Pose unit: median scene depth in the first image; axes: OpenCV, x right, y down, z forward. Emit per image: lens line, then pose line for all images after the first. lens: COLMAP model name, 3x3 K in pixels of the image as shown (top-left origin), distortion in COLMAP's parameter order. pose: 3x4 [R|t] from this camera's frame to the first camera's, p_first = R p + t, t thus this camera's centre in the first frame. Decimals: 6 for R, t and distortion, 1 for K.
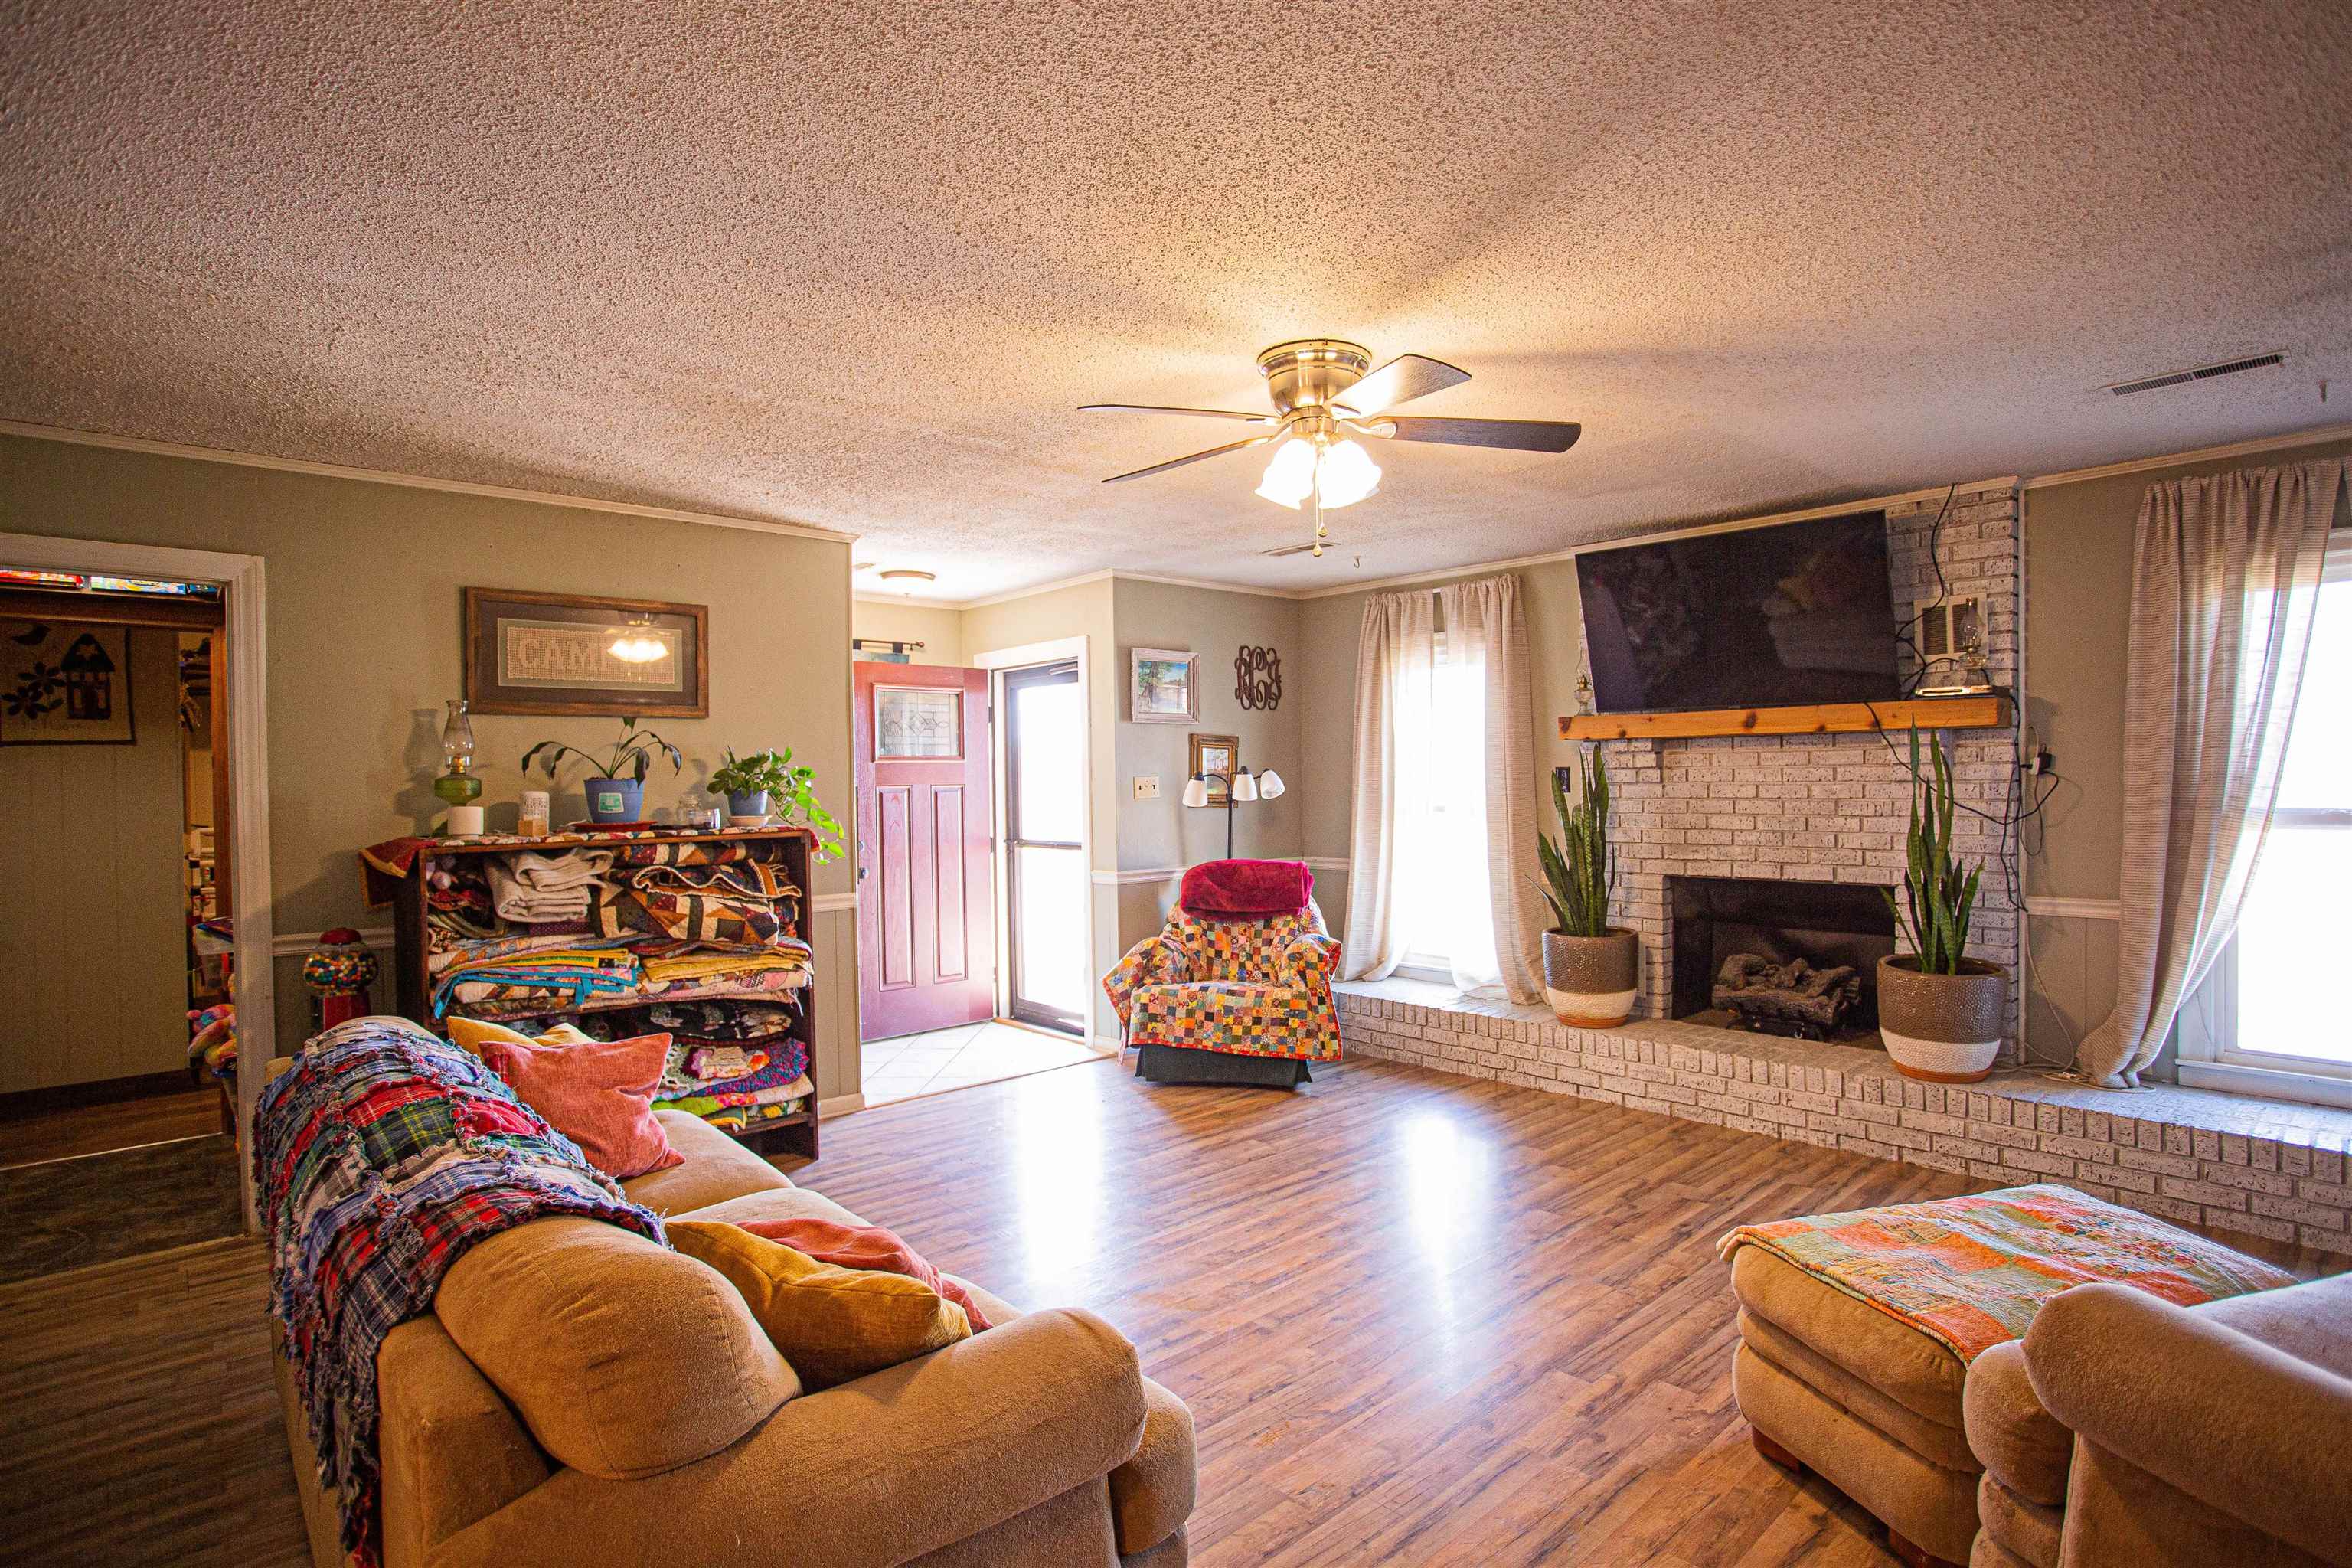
lens RADIAL K [[1138.7, 0, 1176.0], [0, 1138.7, 784.0], [0, 0, 1]] dist [-0.040073, 0.026550]
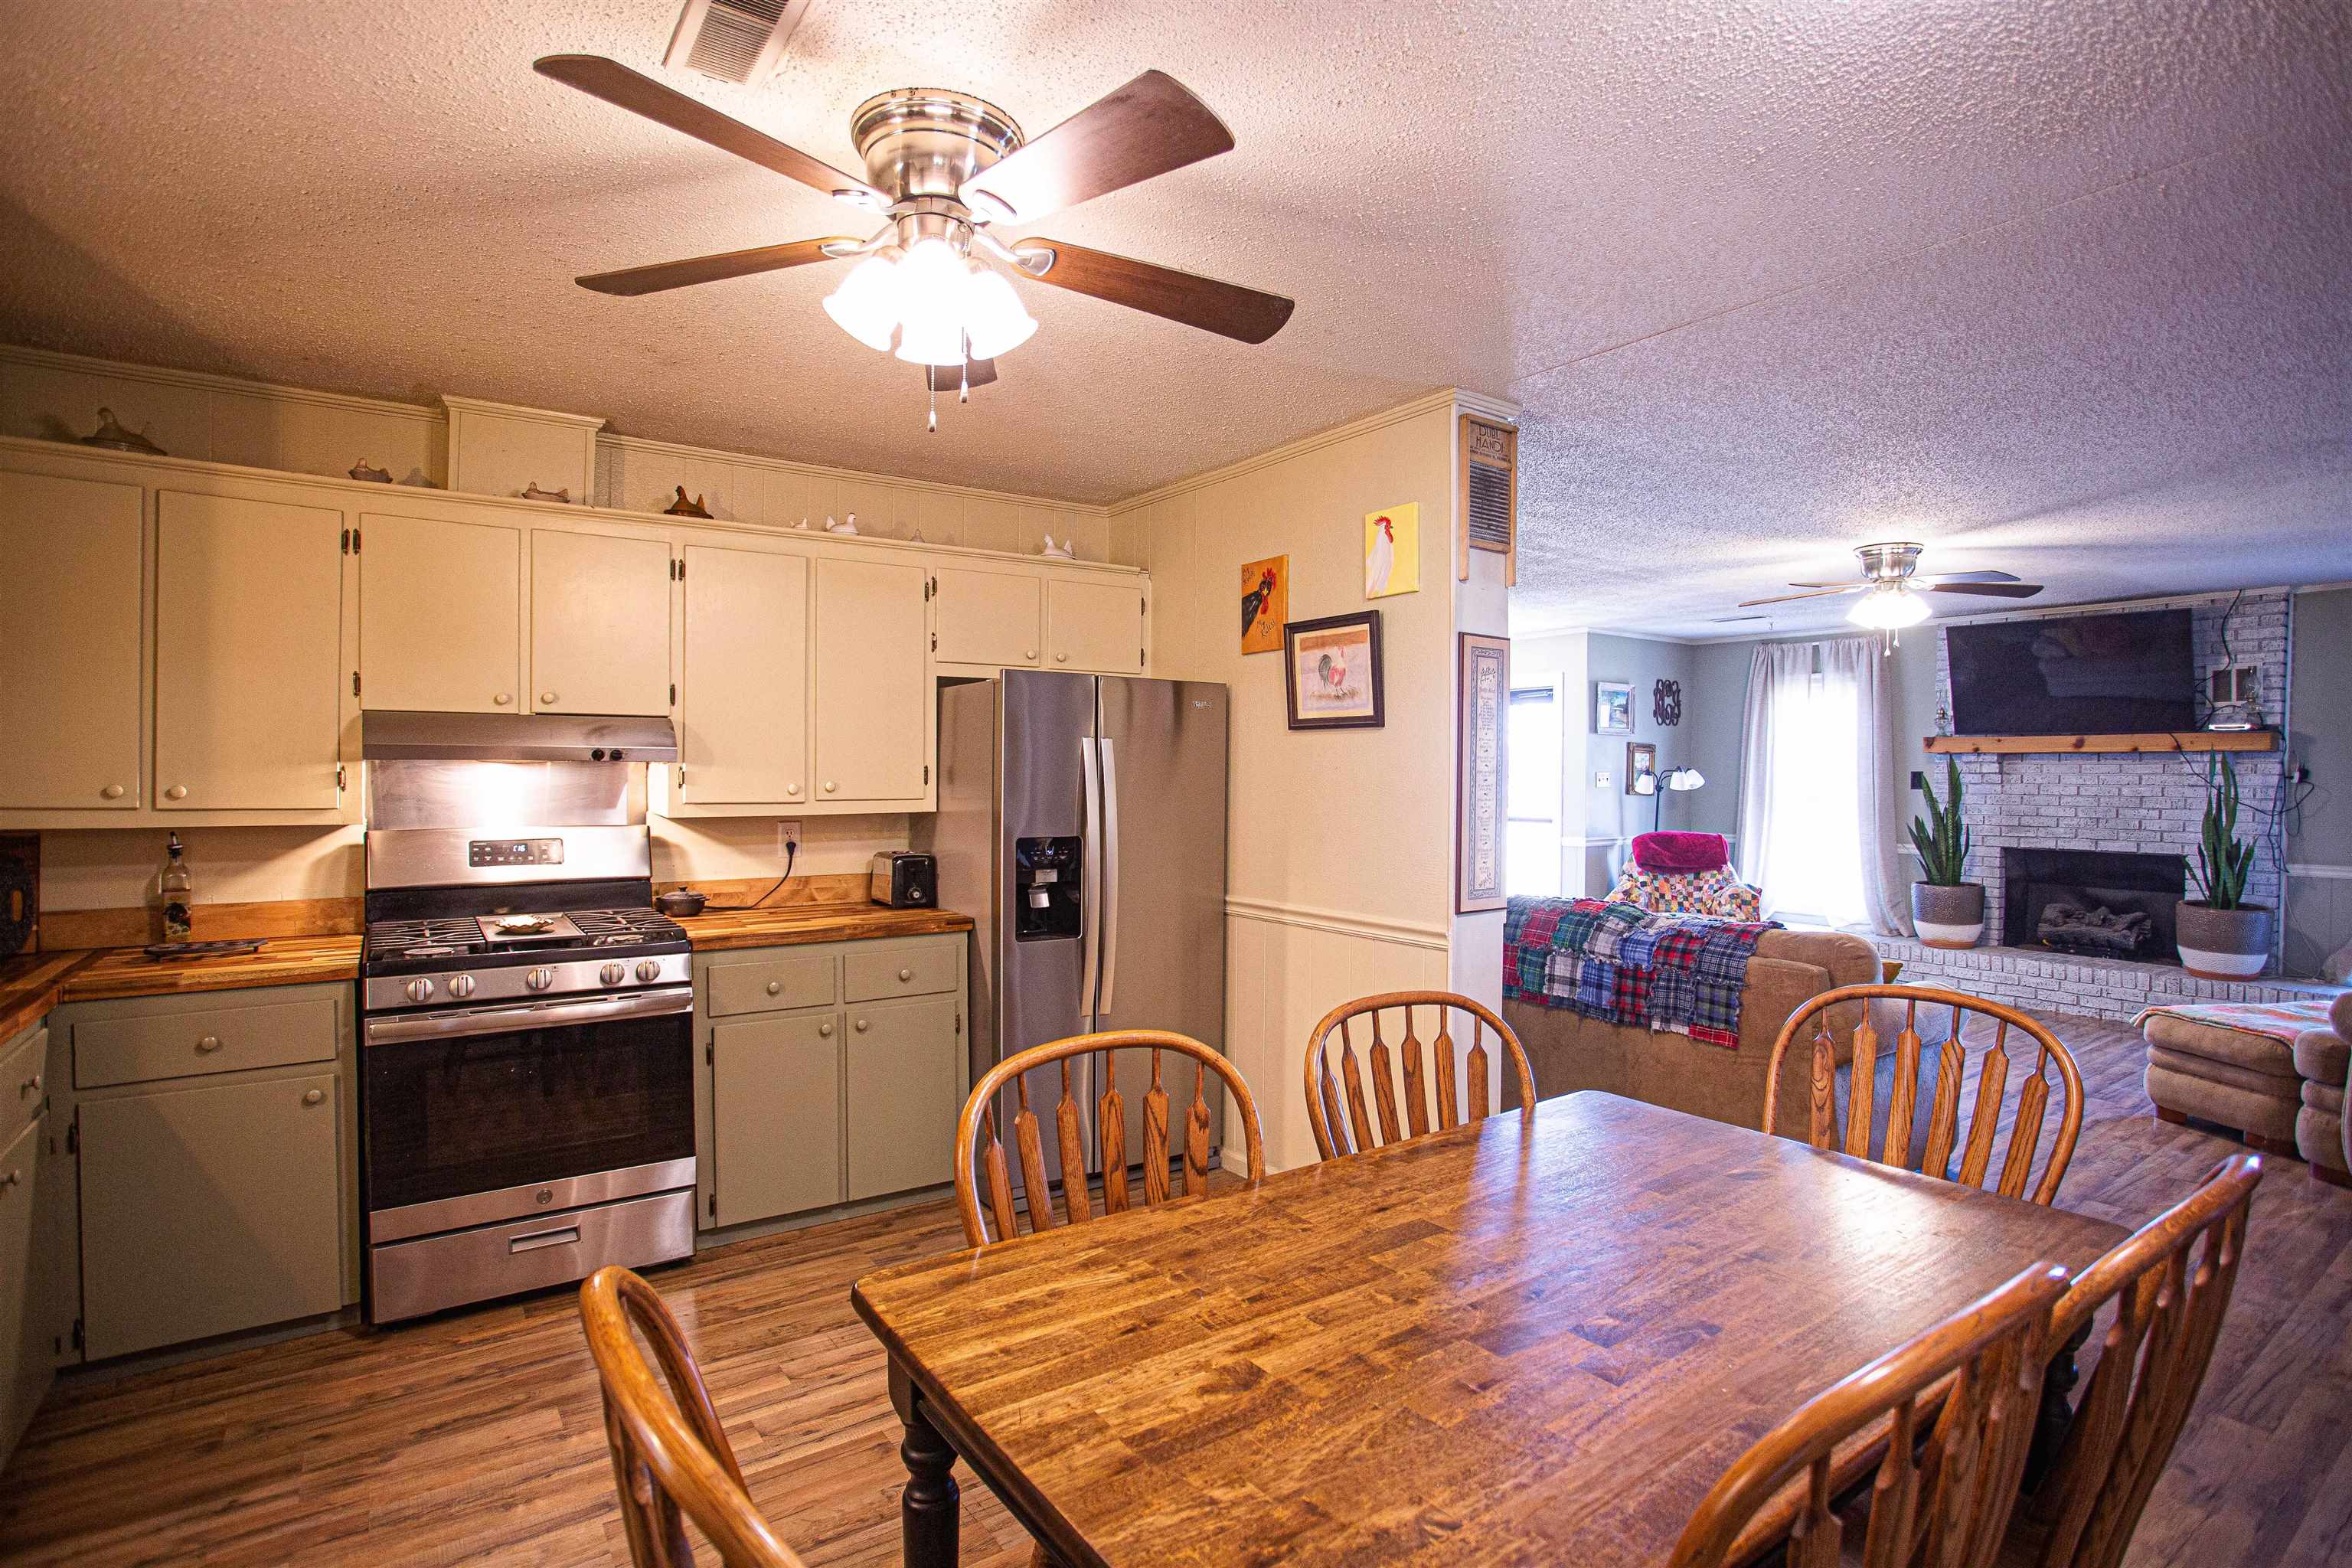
lens RADIAL K [[1138.7, 0, 1176.0], [0, 1138.7, 784.0], [0, 0, 1]] dist [-0.040073, 0.026550]
pose [[0.995073, 0.020822, -0.096931, -0.512385], [-0.020211, 0.999769, 0.007281, 0.010855], [0.097060, -0.005286, 0.995264, -0.567468]]
